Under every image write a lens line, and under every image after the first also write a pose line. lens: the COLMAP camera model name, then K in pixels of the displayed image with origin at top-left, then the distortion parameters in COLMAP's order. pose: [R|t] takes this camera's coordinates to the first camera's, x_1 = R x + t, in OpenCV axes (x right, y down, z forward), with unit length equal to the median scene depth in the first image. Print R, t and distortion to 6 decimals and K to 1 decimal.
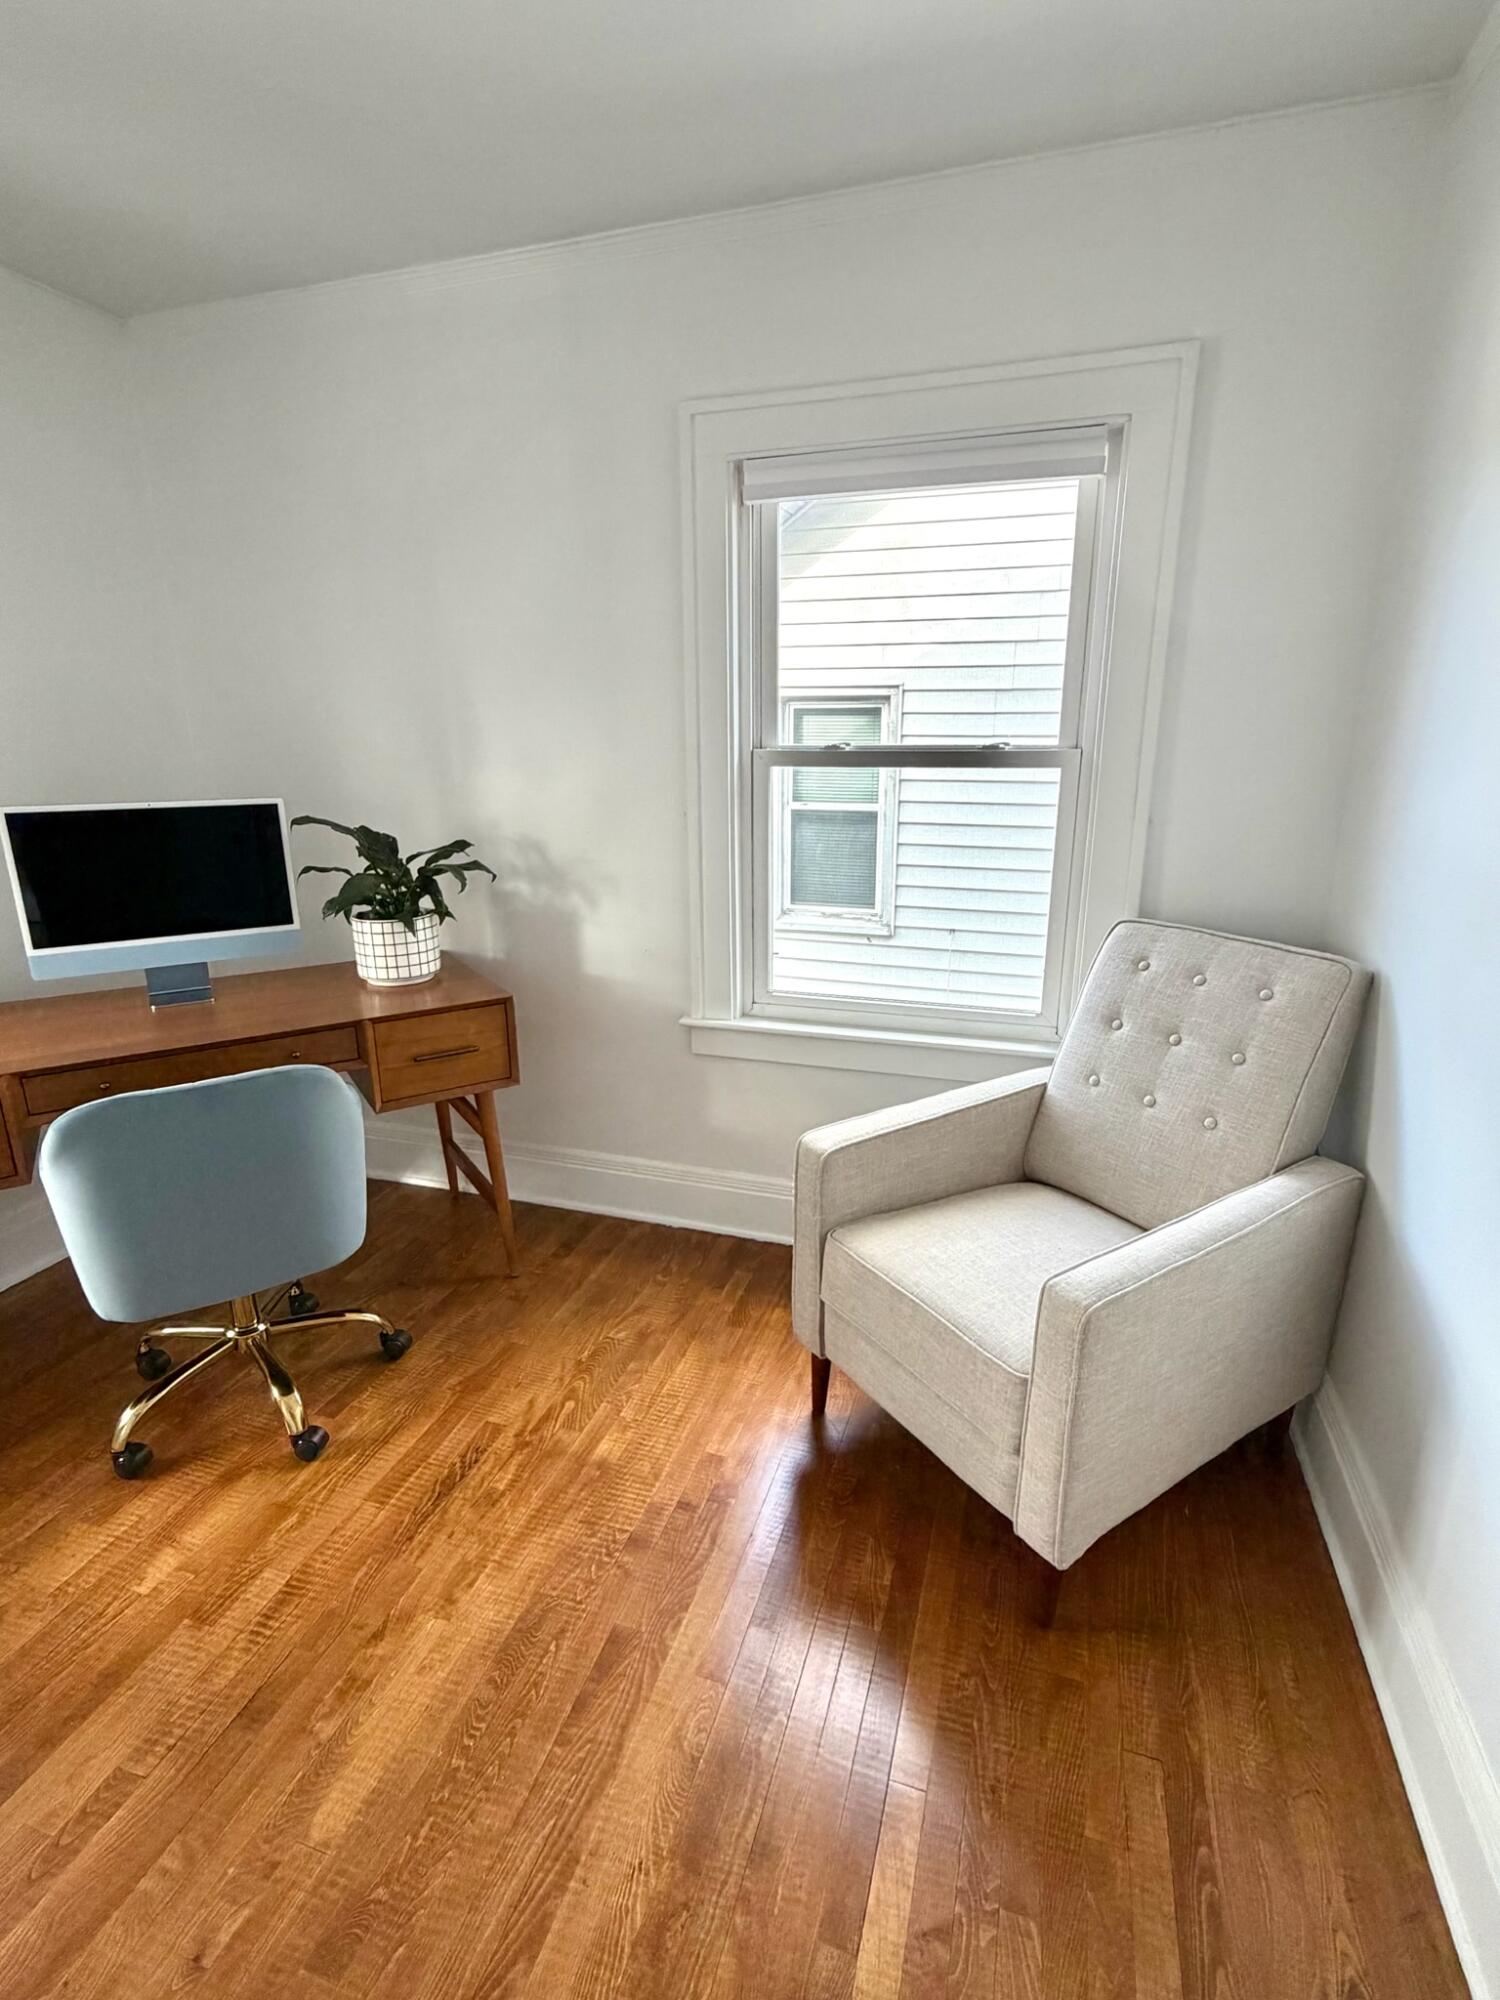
lens RADIAL K [[936.2, 0, 749.4], [0, 936.2, 1001.5], [0, 0, 1]] dist [0.002143, -0.001445]
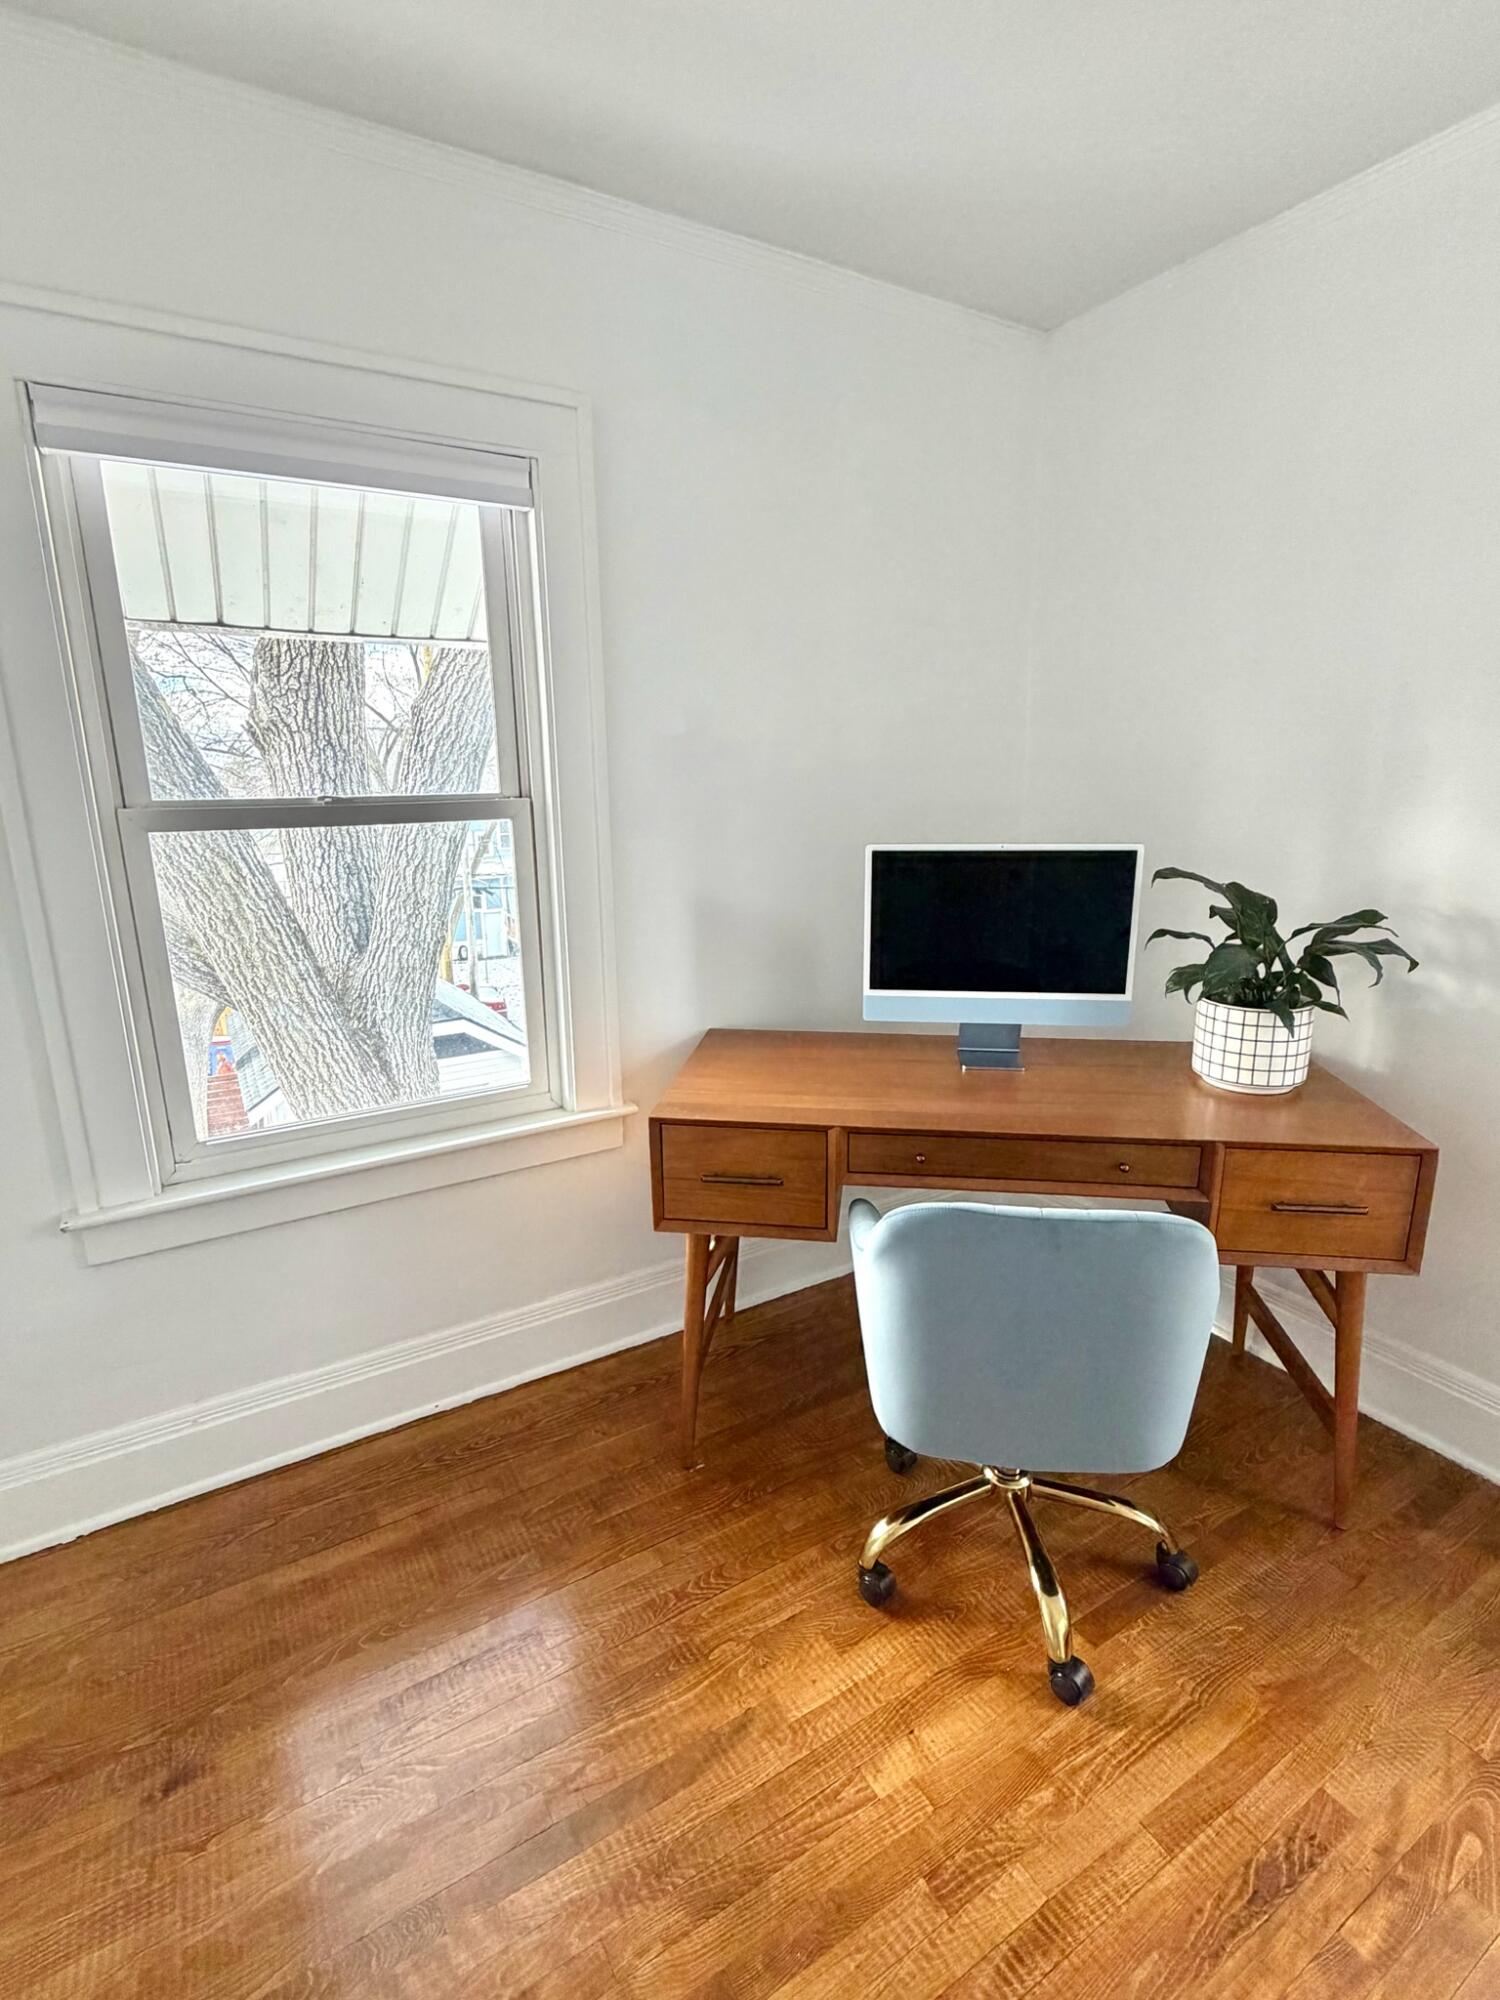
lens RADIAL K [[936.2, 0, 752.7], [0, 936.2, 996.1], [0, 0, 1]] dist [0.002143, -0.001445]
pose [[0.751615, 0.143225, -0.643864, -0.212268], [-0.167231, 0.985625, 0.024031, -0.049109], [0.638051, 0.089612, 0.764762, 0.163974]]
